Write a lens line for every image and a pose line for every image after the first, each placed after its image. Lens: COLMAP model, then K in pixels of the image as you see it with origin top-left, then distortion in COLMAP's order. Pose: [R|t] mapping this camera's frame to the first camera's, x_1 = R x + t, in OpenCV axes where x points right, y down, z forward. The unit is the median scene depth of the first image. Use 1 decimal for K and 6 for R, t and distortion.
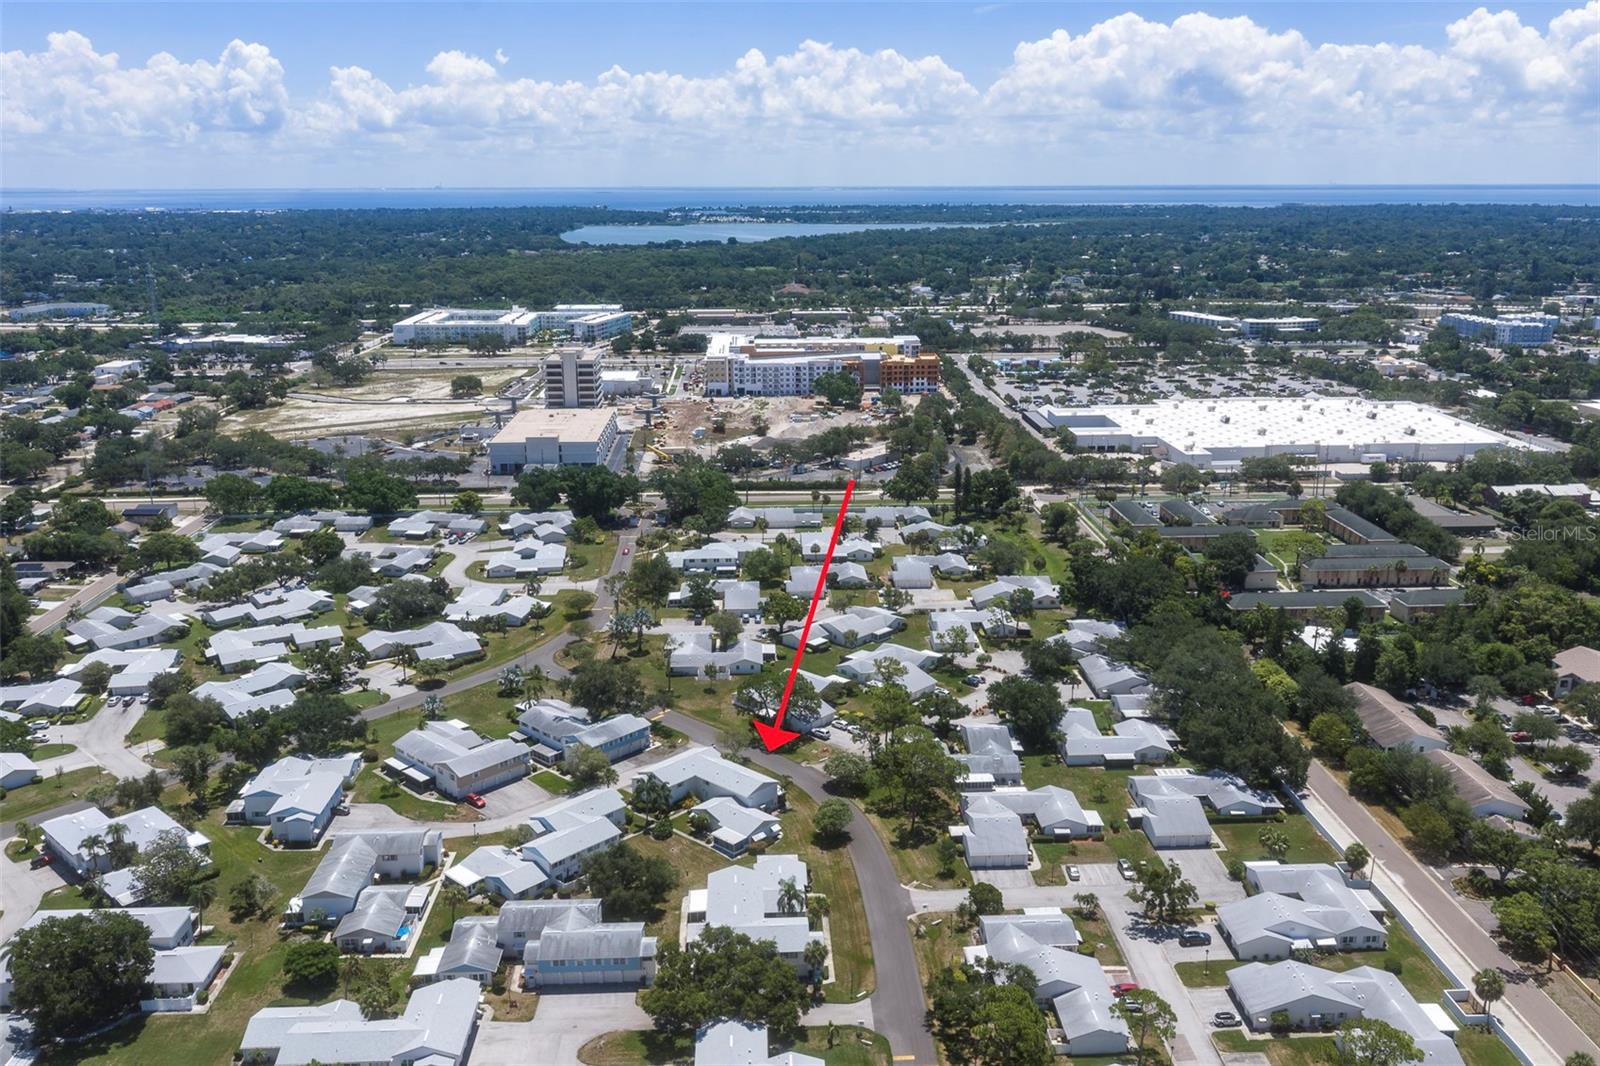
lens RADIAL K [[1320.2, 0, 807.9], [0, 1320.2, 526.3], [0, 0, 1]] dist [0.023171, -0.046452]
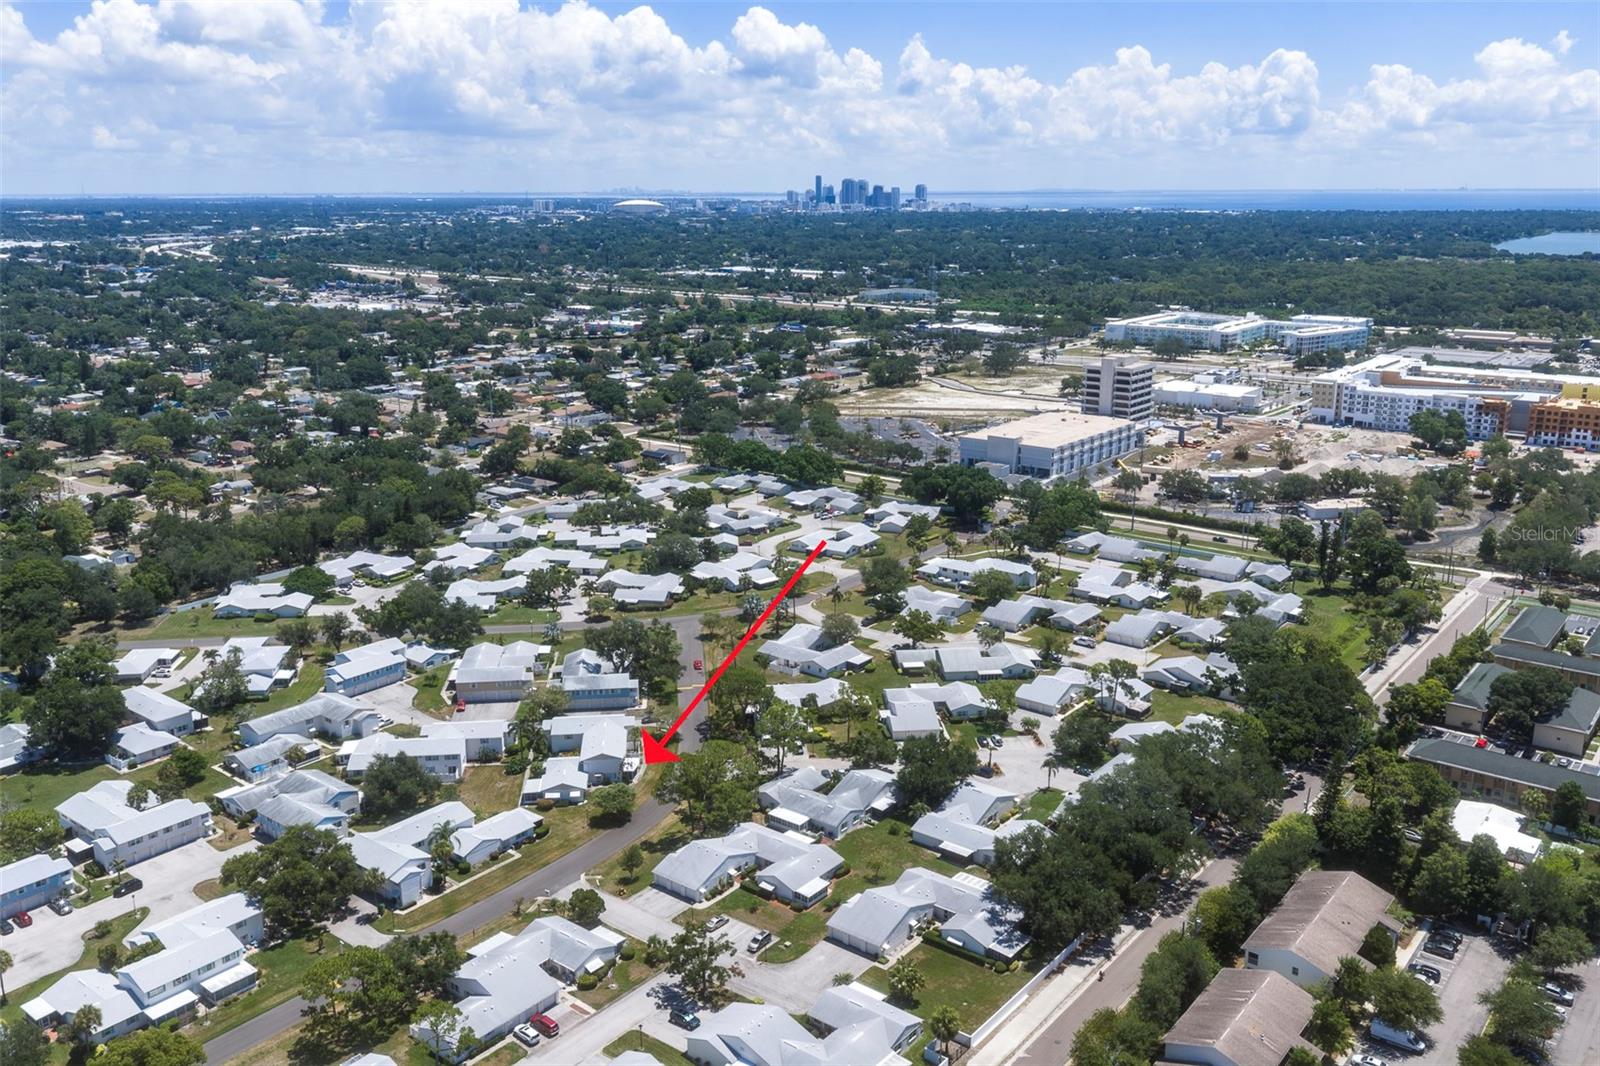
lens RADIAL K [[1320.2, 0, 807.9], [0, 1320.2, 526.3], [0, 0, 1]] dist [0.023171, -0.046452]
pose [[0.753142, 0.163605, -0.637189, 0.408623], [-0.164043, 0.984691, 0.058934, -0.041826], [0.637076, 0.060140, 0.768451, 0.154519]]
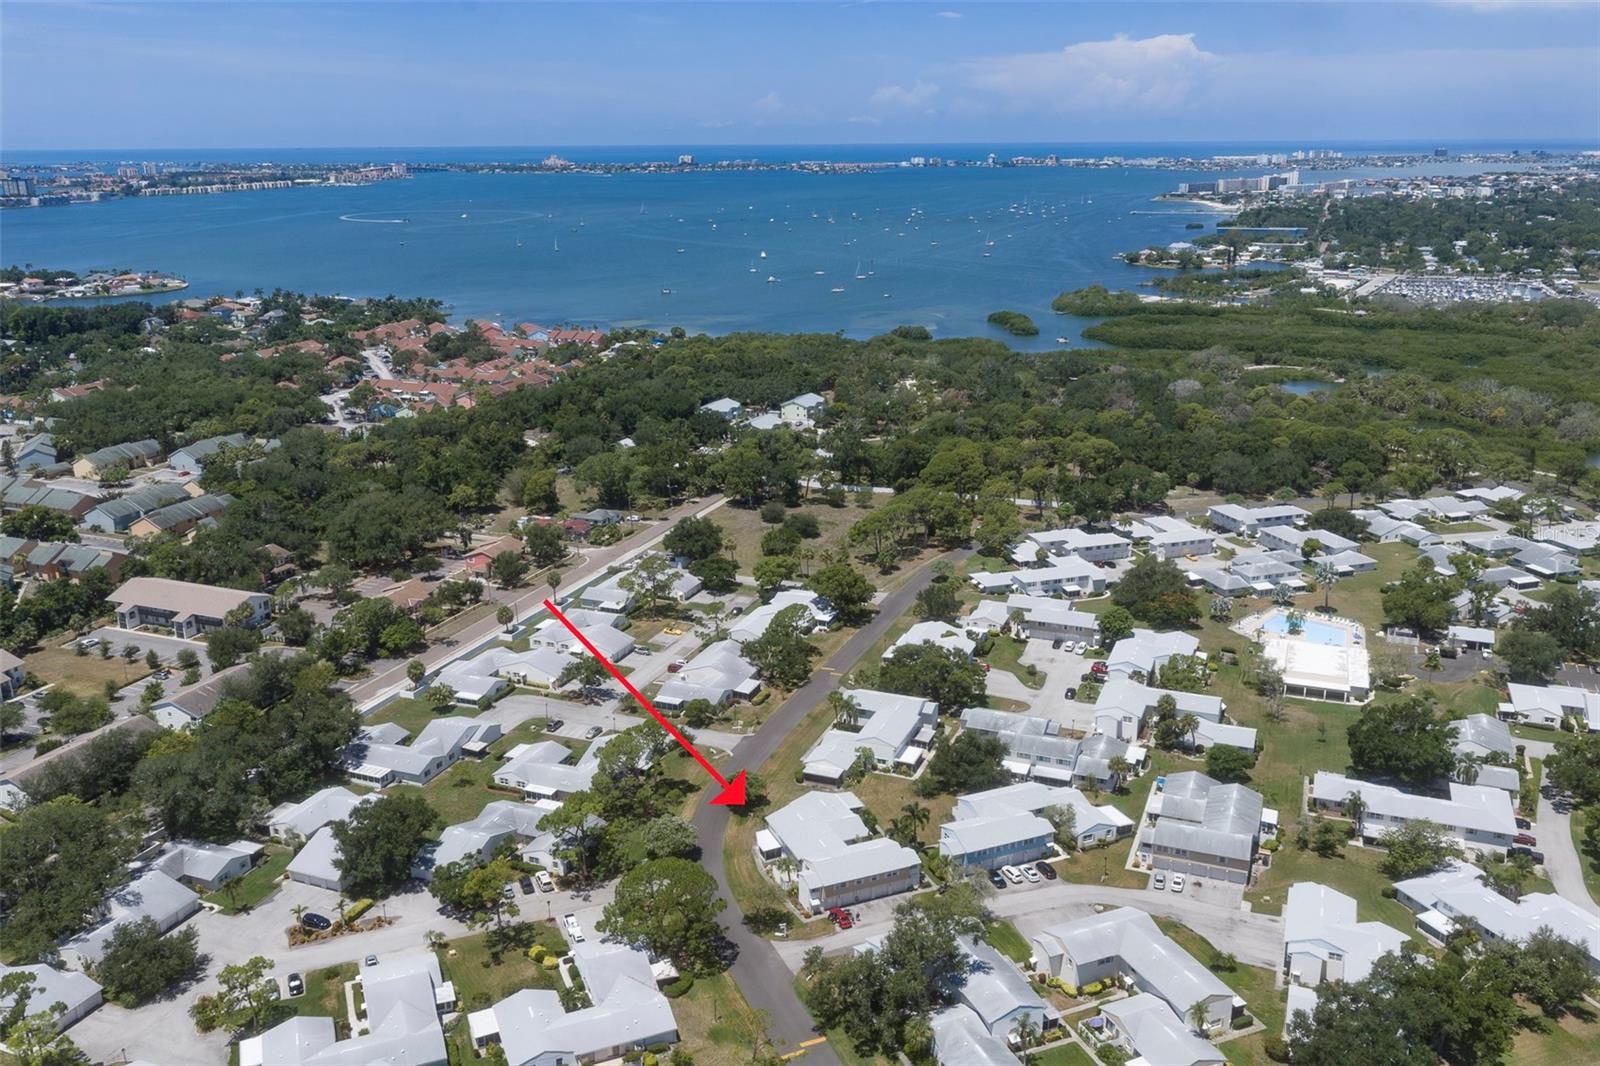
lens RADIAL K [[1320.2, 0, 807.9], [0, 1320.2, 526.3], [0, 0, 1]] dist [0.023171, -0.046452]
pose [[-0.908293, -0.106246, 0.404617, -0.219535], [0.116138, 0.865149, 0.487883, -0.230064], [-0.401889, 0.490132, -0.773470, 0.890002]]
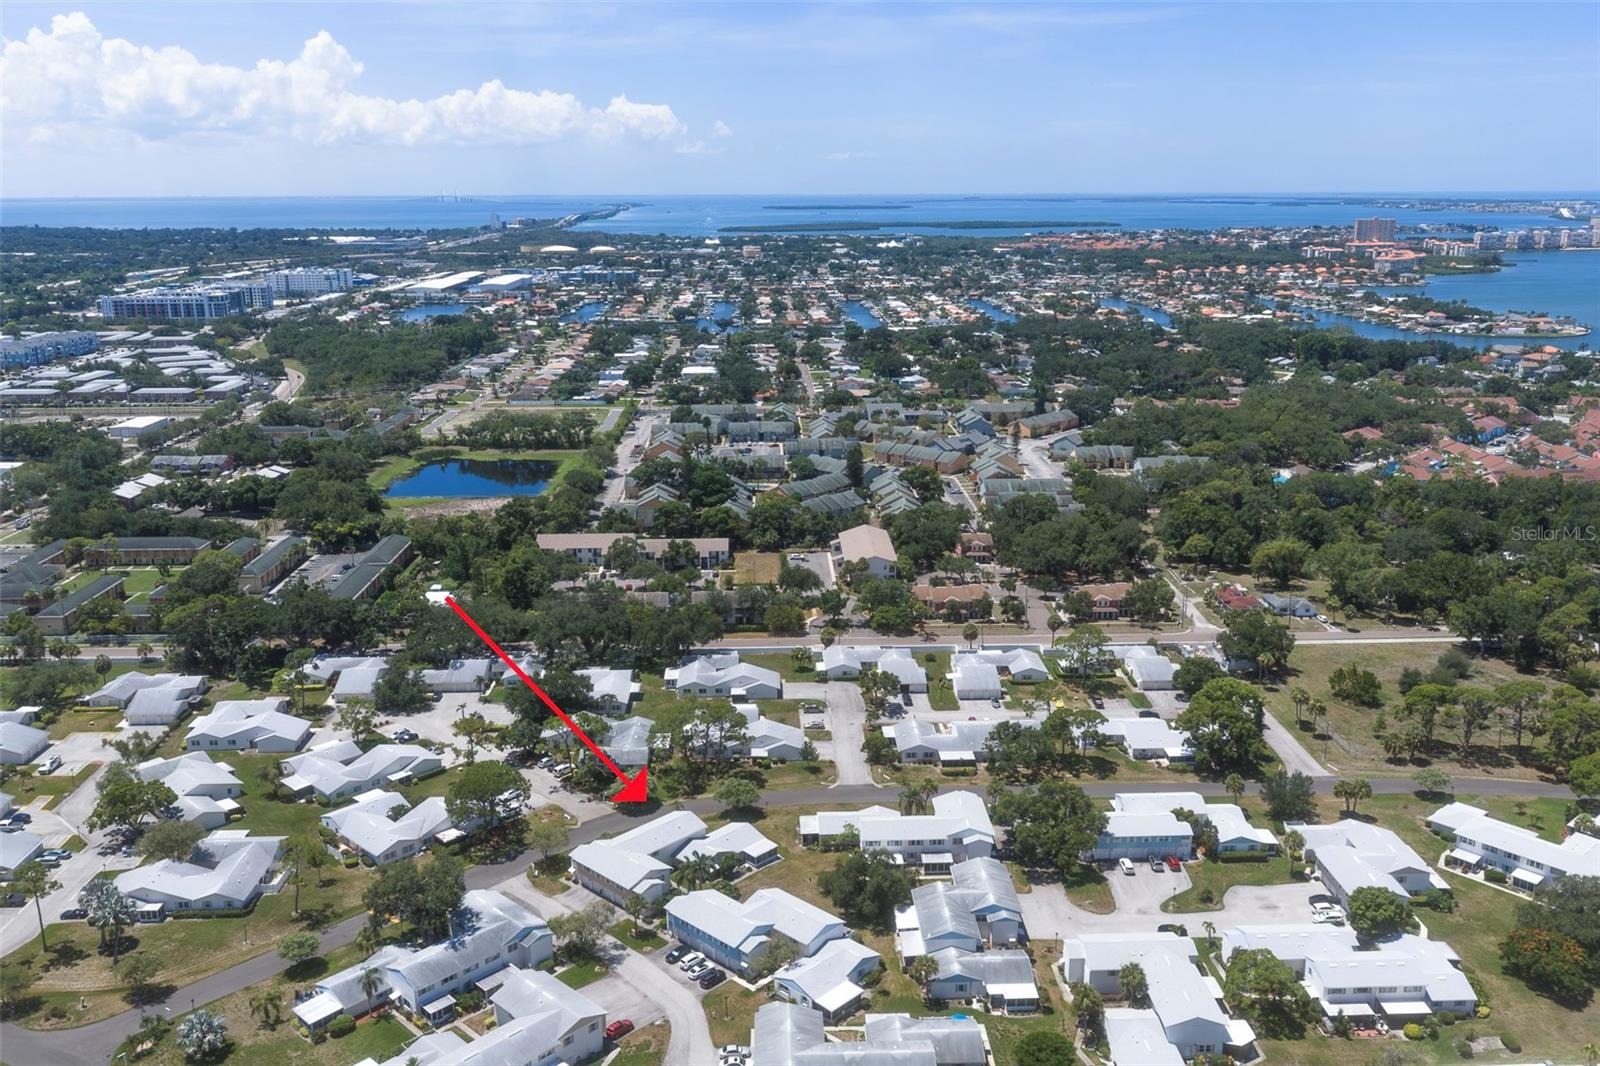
lens RADIAL K [[1320.2, 0, 807.9], [0, 1320.2, 526.3], [0, 0, 1]] dist [0.023171, -0.046452]
pose [[0.025399, -0.240163, 0.970400, -0.514250], [0.257546, 0.939518, 0.225779, -0.111336], [-0.965932, 0.244188, 0.085716, 0.433859]]
